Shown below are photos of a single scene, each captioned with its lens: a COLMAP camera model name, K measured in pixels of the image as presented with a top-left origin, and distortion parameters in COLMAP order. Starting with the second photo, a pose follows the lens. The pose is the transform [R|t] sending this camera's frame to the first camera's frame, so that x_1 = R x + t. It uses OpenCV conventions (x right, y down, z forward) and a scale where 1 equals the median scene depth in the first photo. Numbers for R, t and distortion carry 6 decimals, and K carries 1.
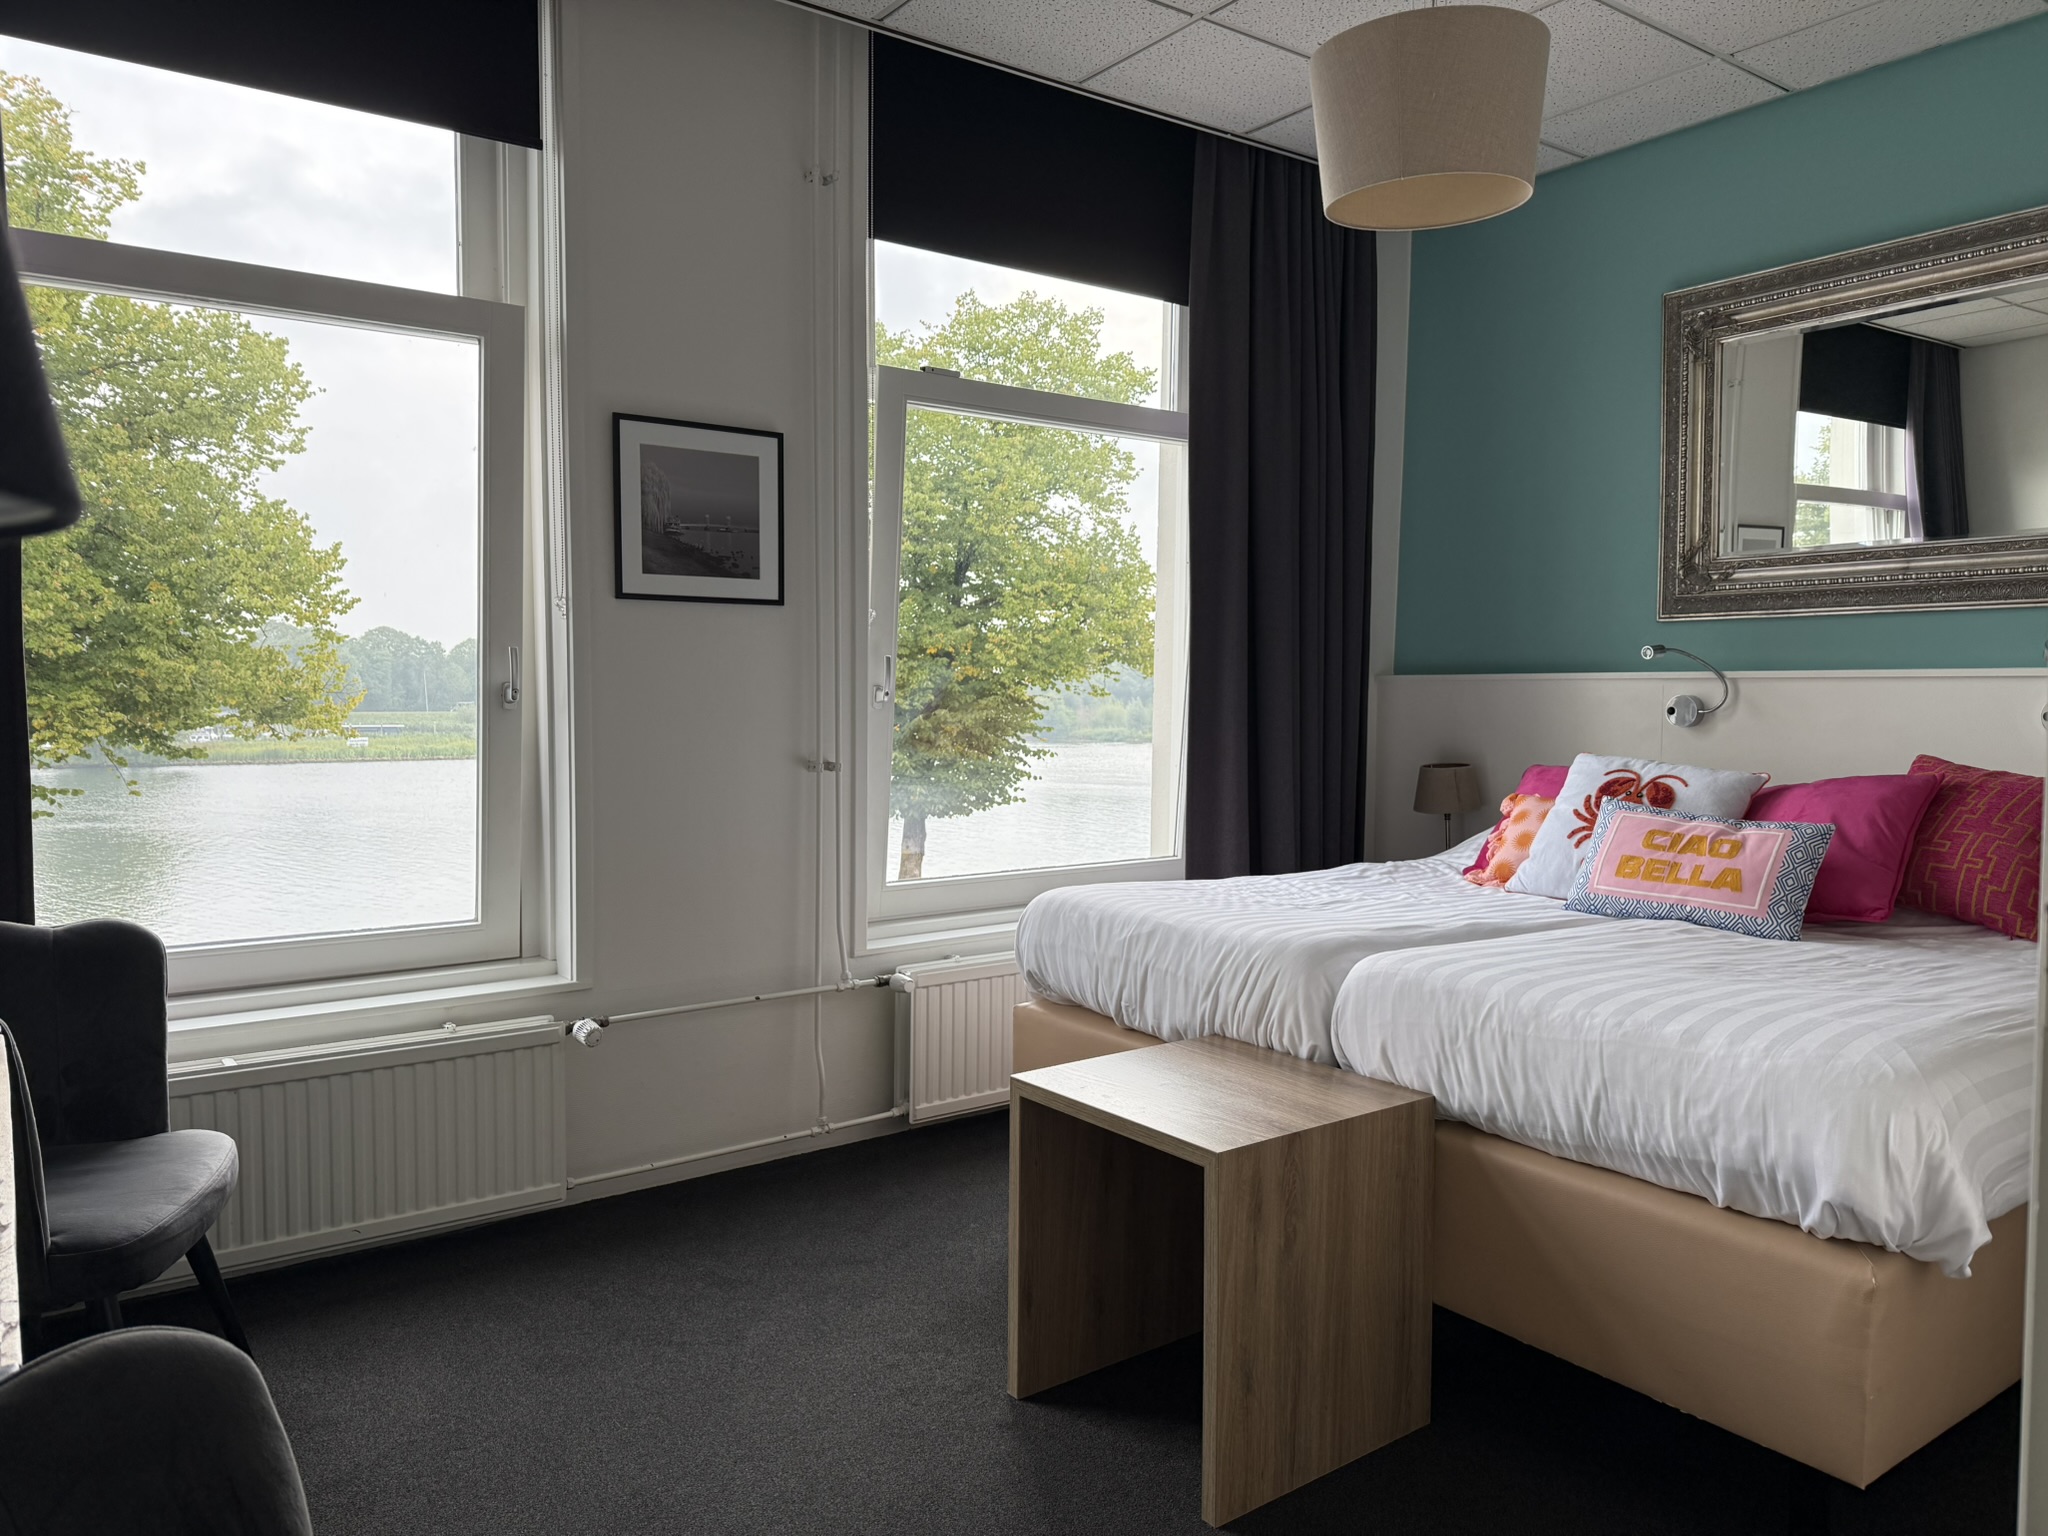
lens RADIAL K [[1458.9, 0, 1024.7], [0, 1458.9, 775.9], [0, 0, 1]] dist [-0.014694, -0.012214]
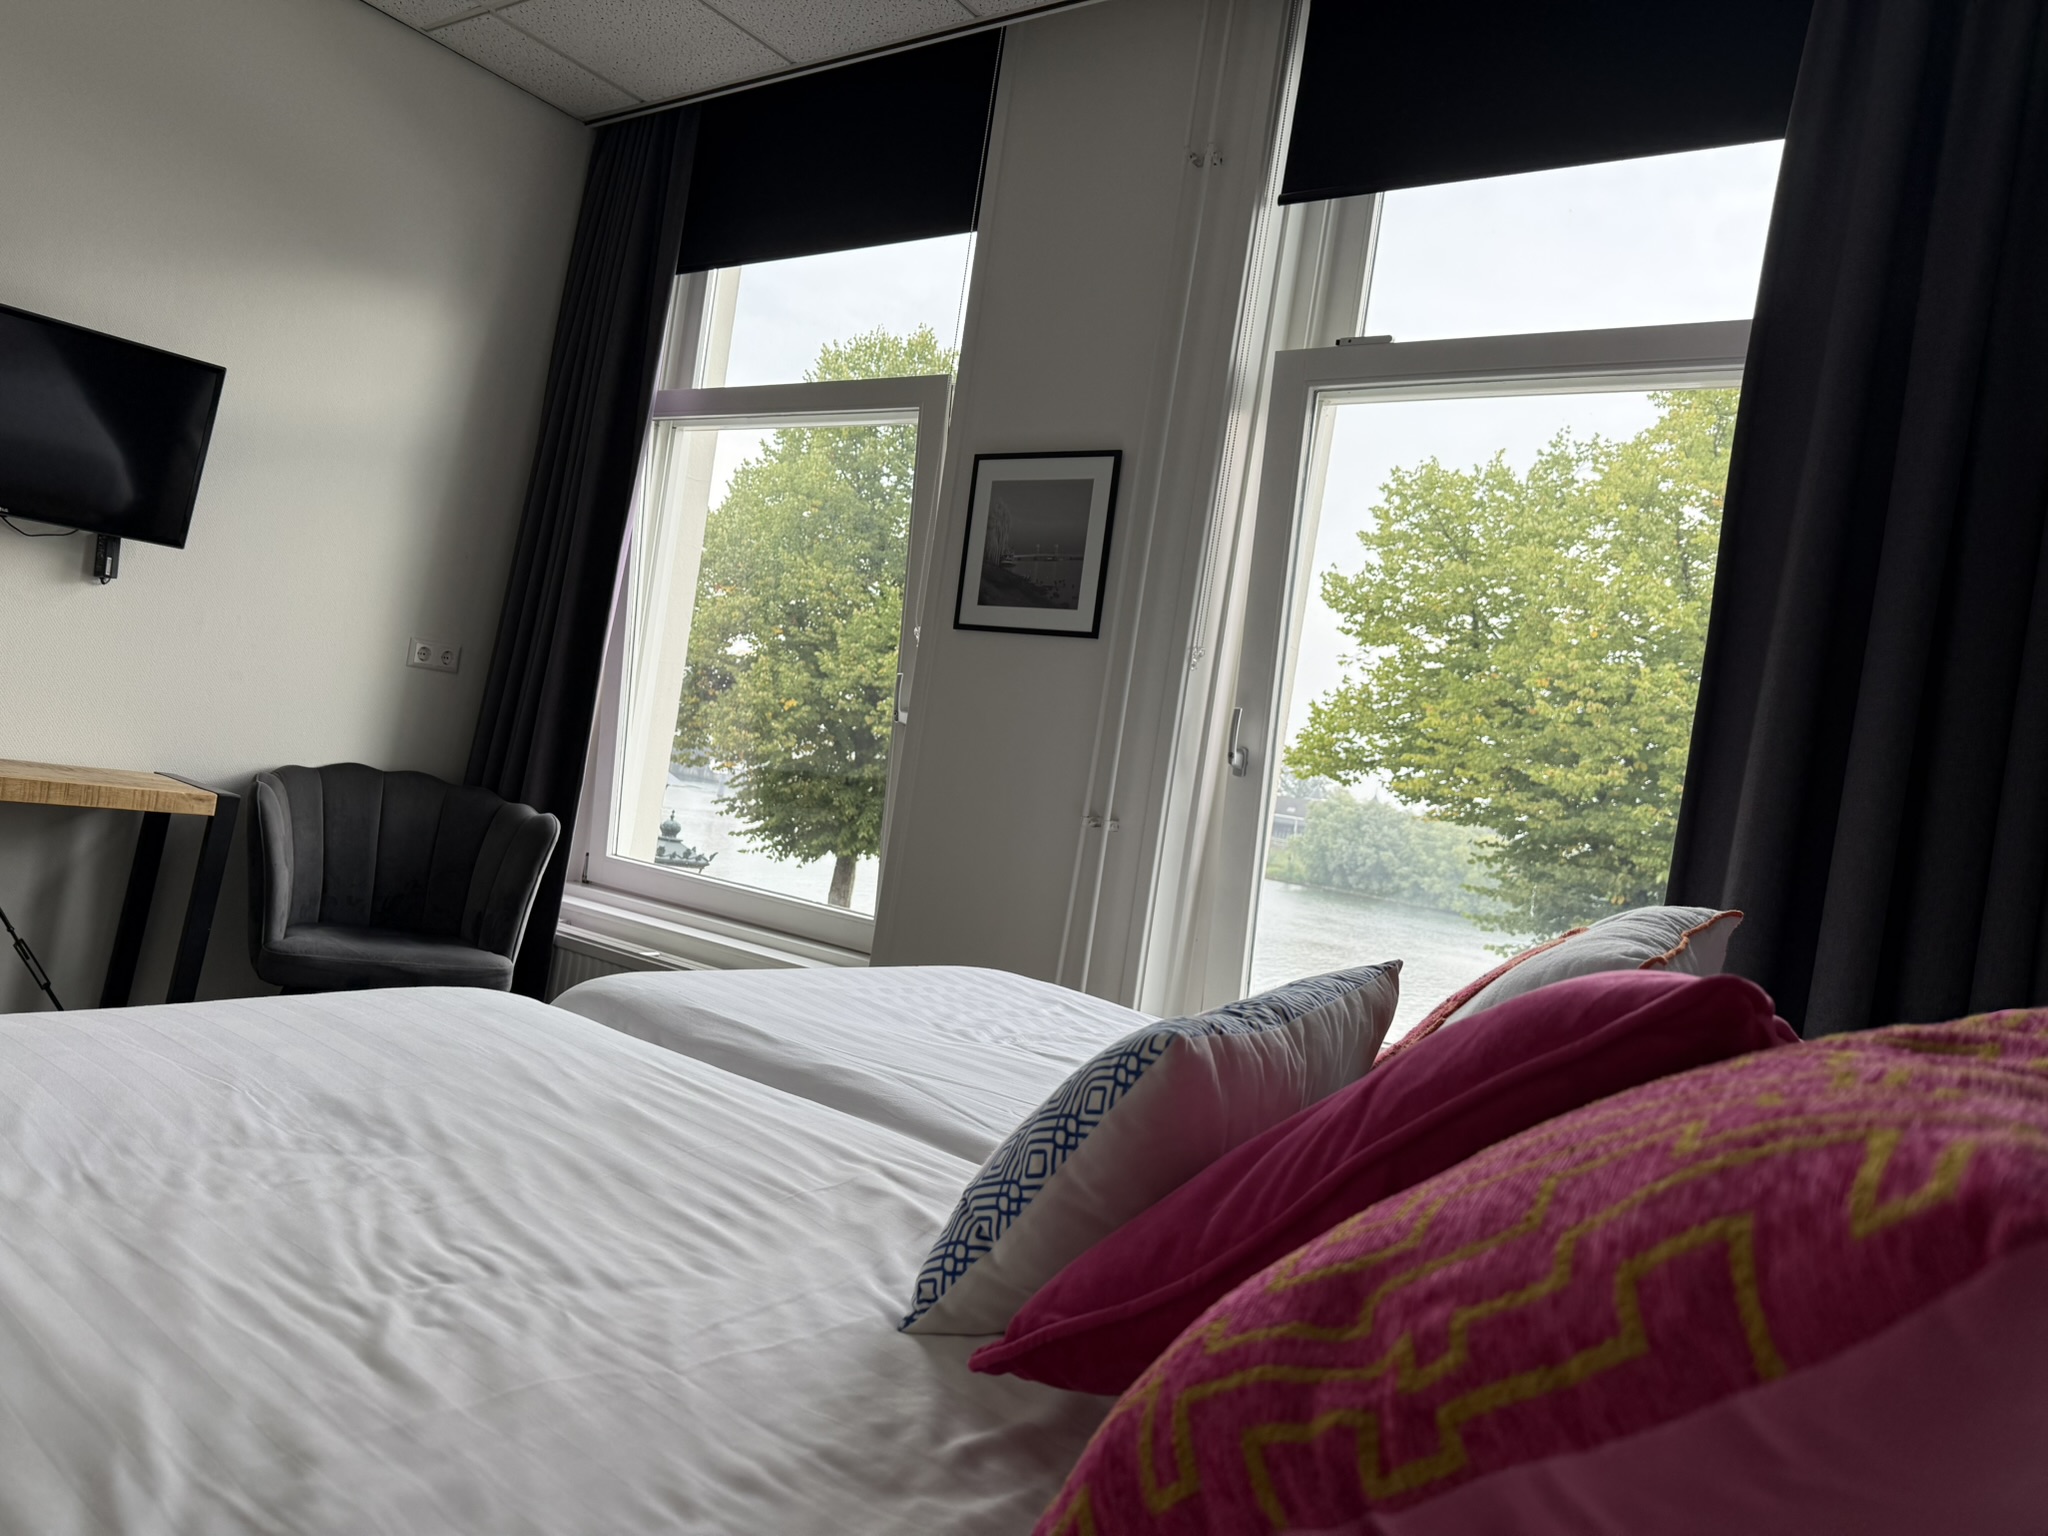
lens RADIAL K [[1458.9, 0, 1029.8], [0, 1458.9, 768.8], [0, 0, 1]] dist [-0.014694, -0.012214]
pose [[0.269039, 0.037705, -0.962391, 0.715590], [-0.185545, 0.982545, -0.013375, -0.019072], [0.945088, 0.182165, 0.271339, 0.758523]]
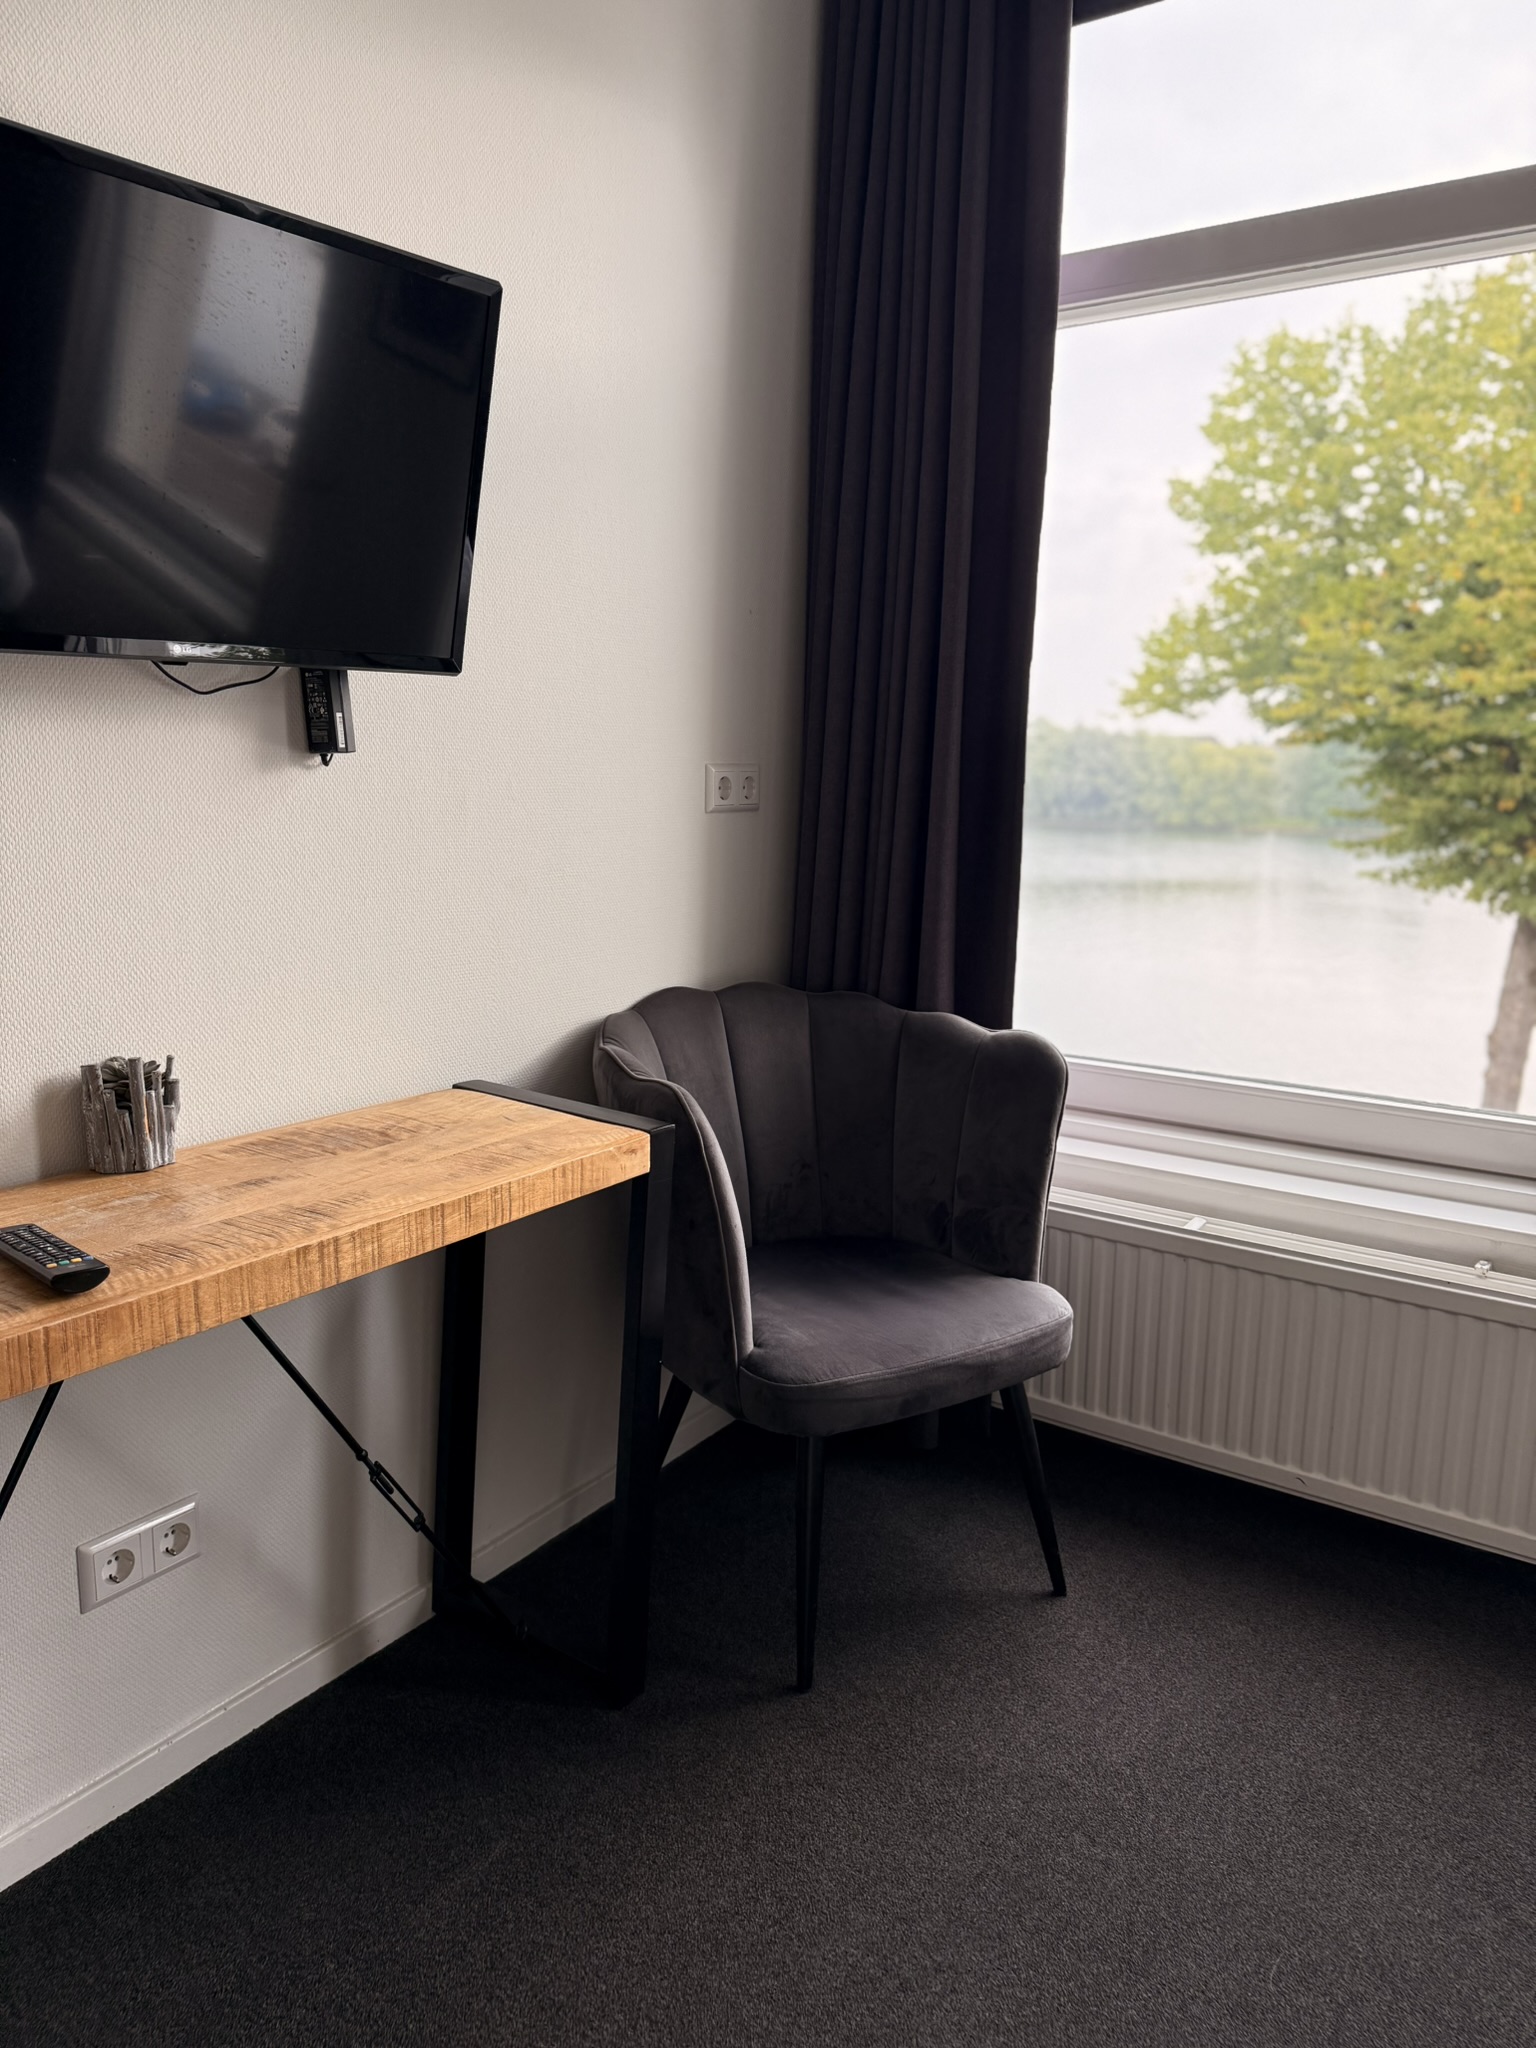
lens RADIAL K [[1458.9, 0, 761.1], [0, 1458.9, 1021.7], [0, 0, 1]] dist [-0.014694, -0.012214]
pose [[0.319678, 0.177249, -0.930800, 0.149519], [-0.039134, 0.983979, 0.173936, -0.044137], [0.946718, -0.019177, 0.321493, 0.396422]]
